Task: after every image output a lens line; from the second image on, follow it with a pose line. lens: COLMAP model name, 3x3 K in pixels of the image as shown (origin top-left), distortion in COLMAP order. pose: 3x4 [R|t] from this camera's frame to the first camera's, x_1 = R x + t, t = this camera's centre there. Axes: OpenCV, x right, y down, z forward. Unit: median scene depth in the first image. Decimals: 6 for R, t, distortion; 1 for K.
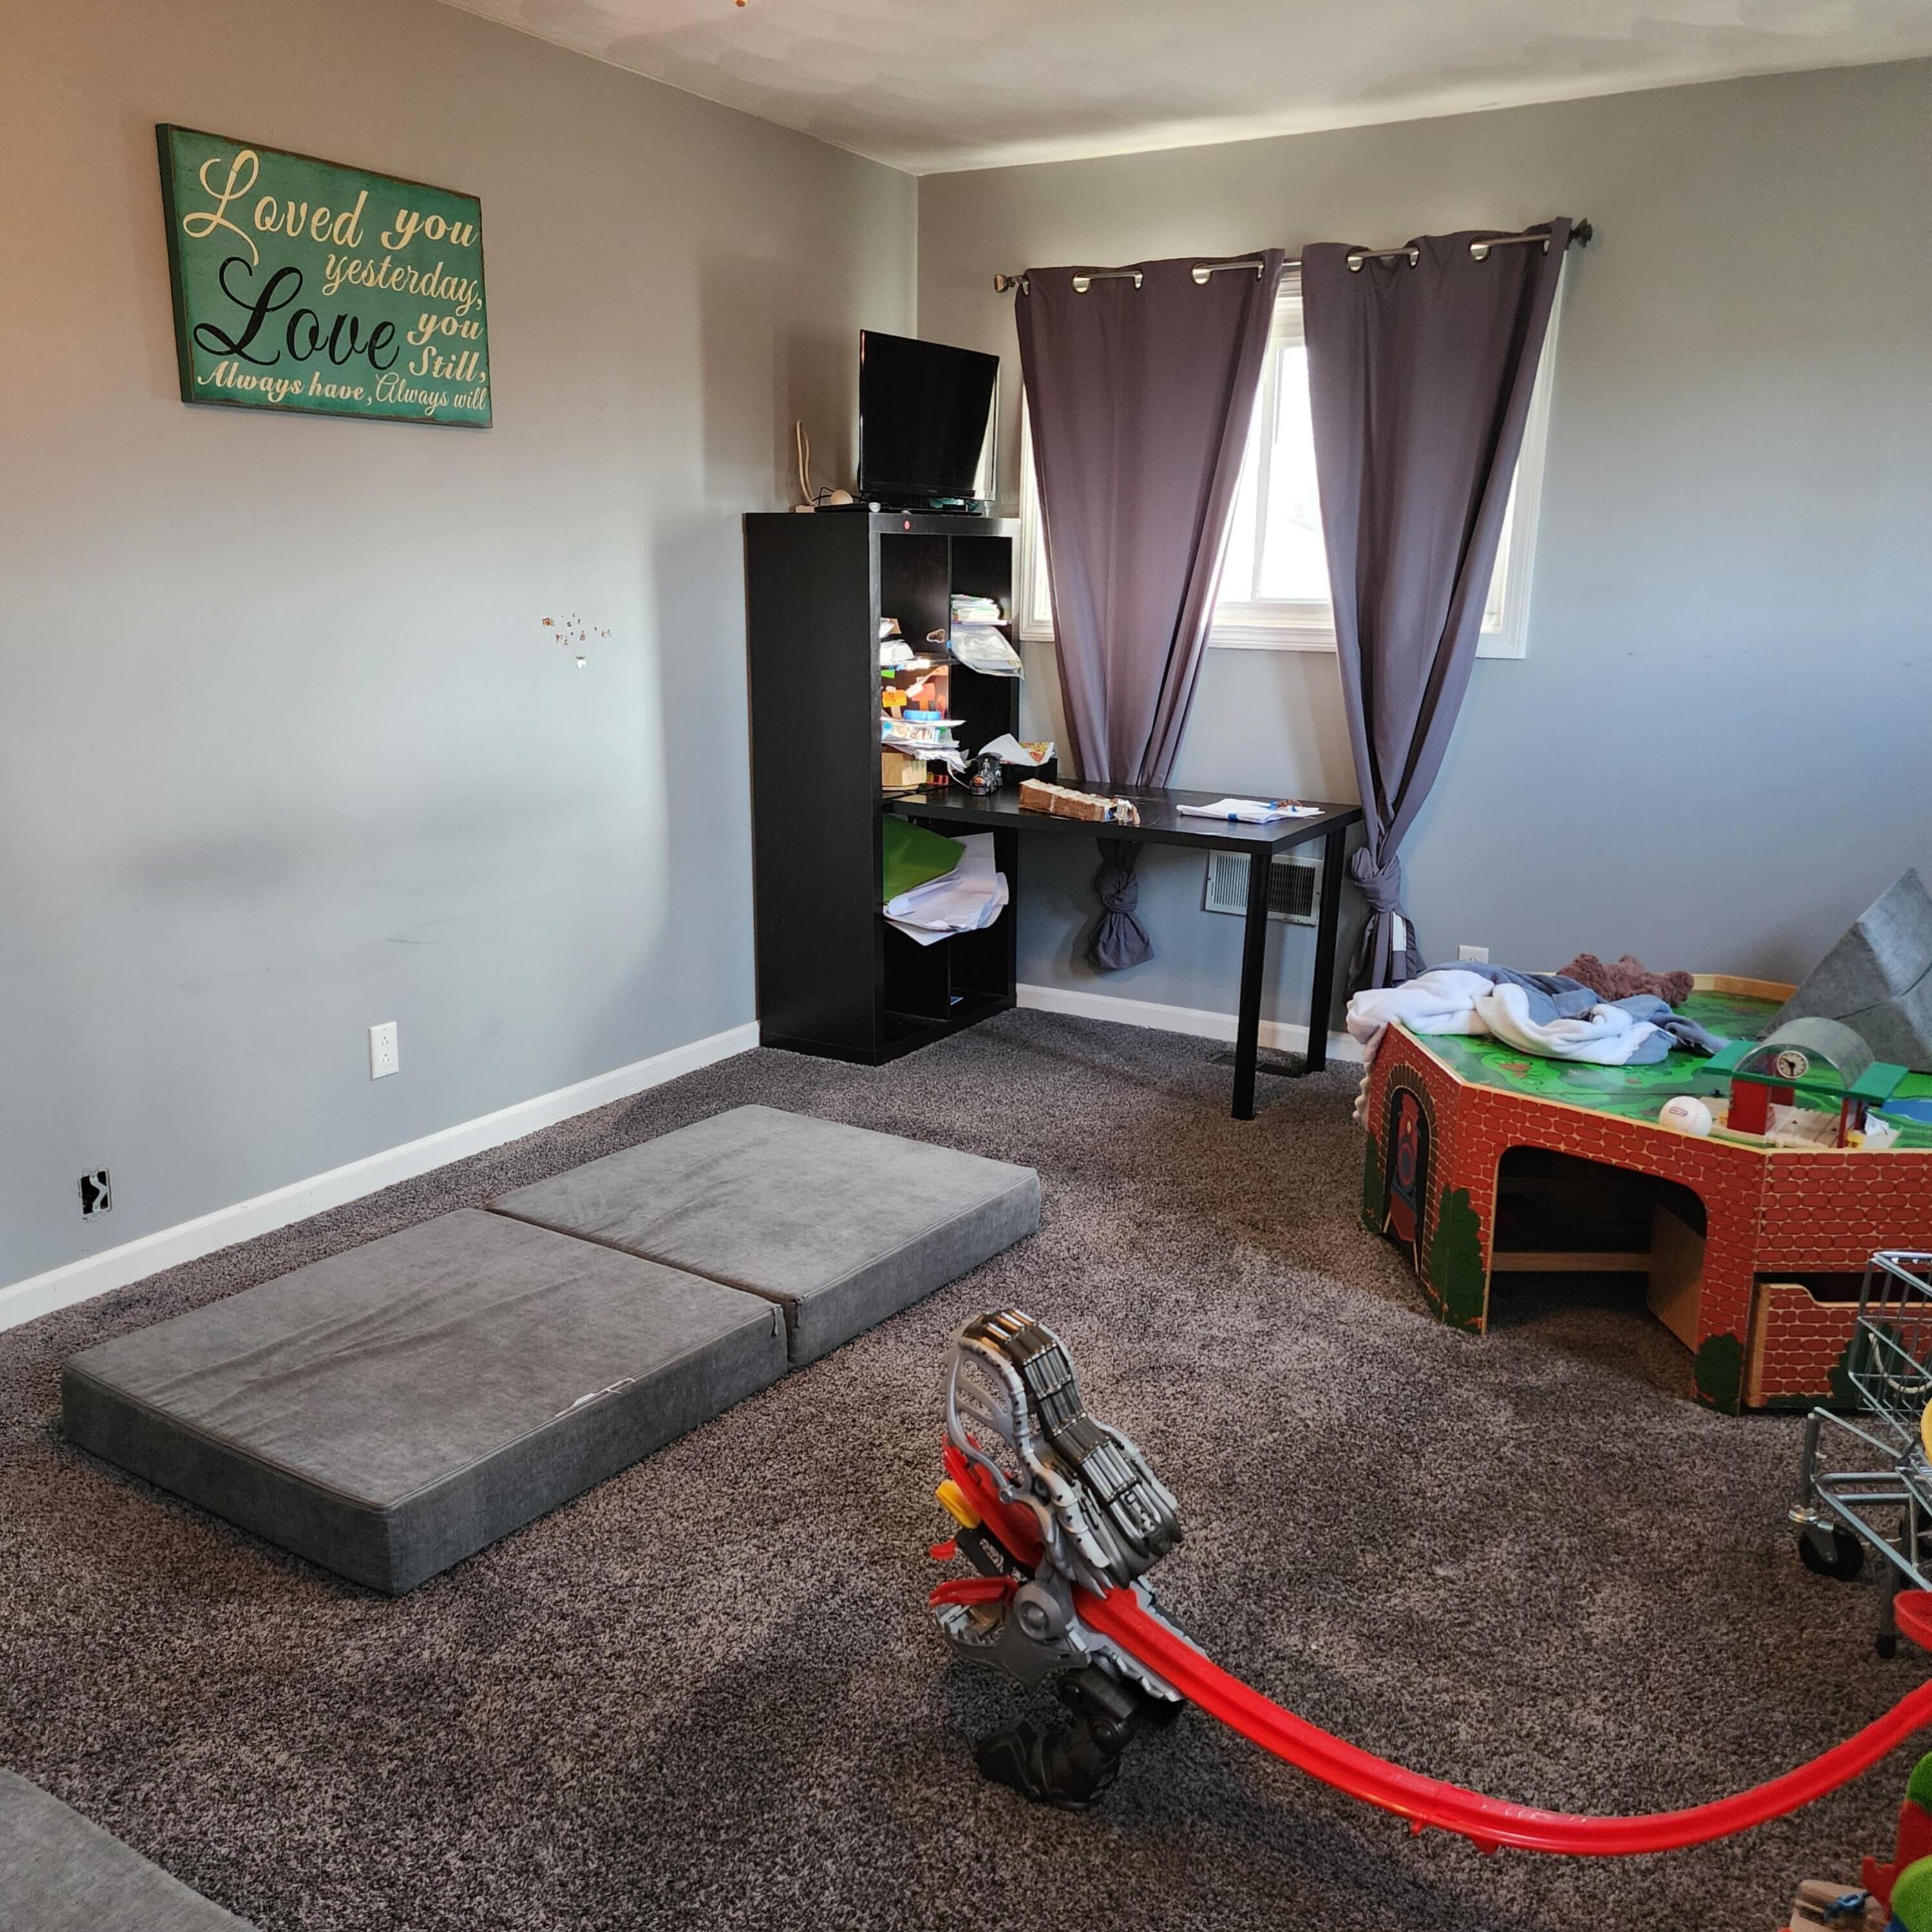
lens RADIAL K [[1726.4, 0, 963.5], [0, 1726.4, 946.4], [0, 0, 1]] dist [0.087246, -0.075515]
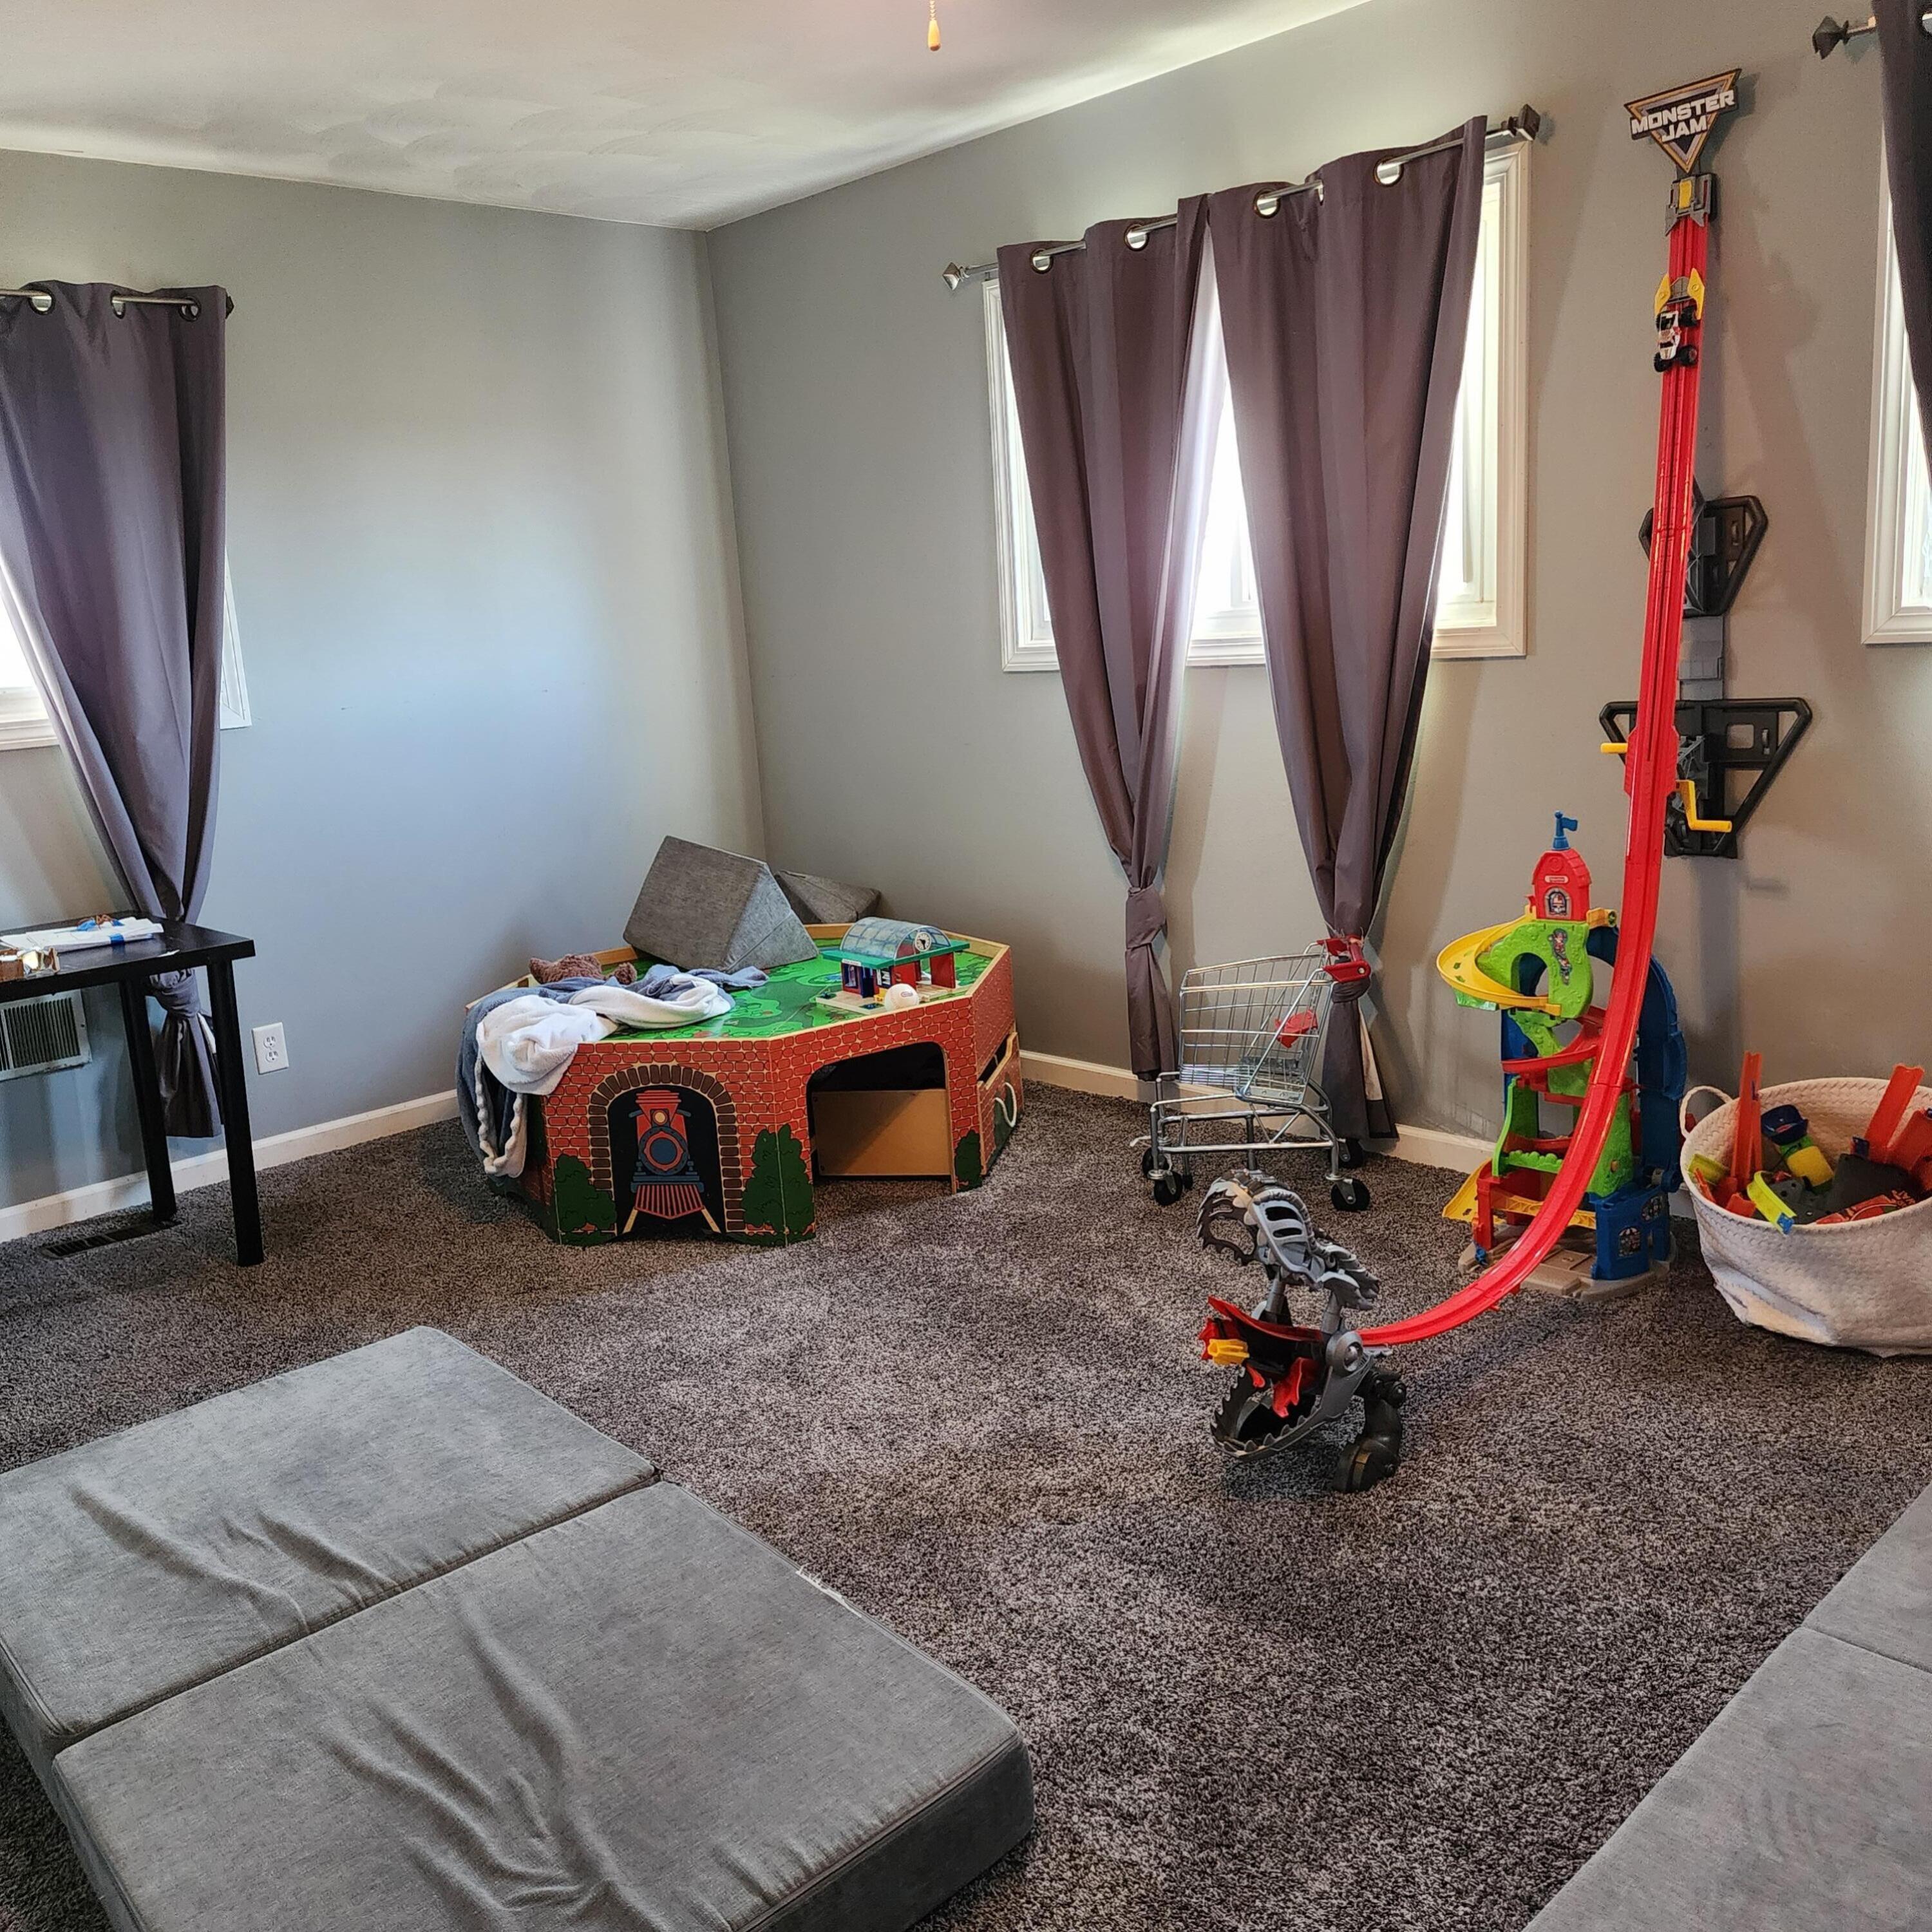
lens RADIAL K [[1726.4, 0, 963.5], [0, 1726.4, 946.4], [0, 0, 1]] dist [0.087246, -0.075515]
pose [[0.239735, -0.229129, 0.943412, -0.690979], [0.279225, 0.946964, 0.159036, -0.116627], [-0.929817, 0.225298, 0.290999, 0.466898]]
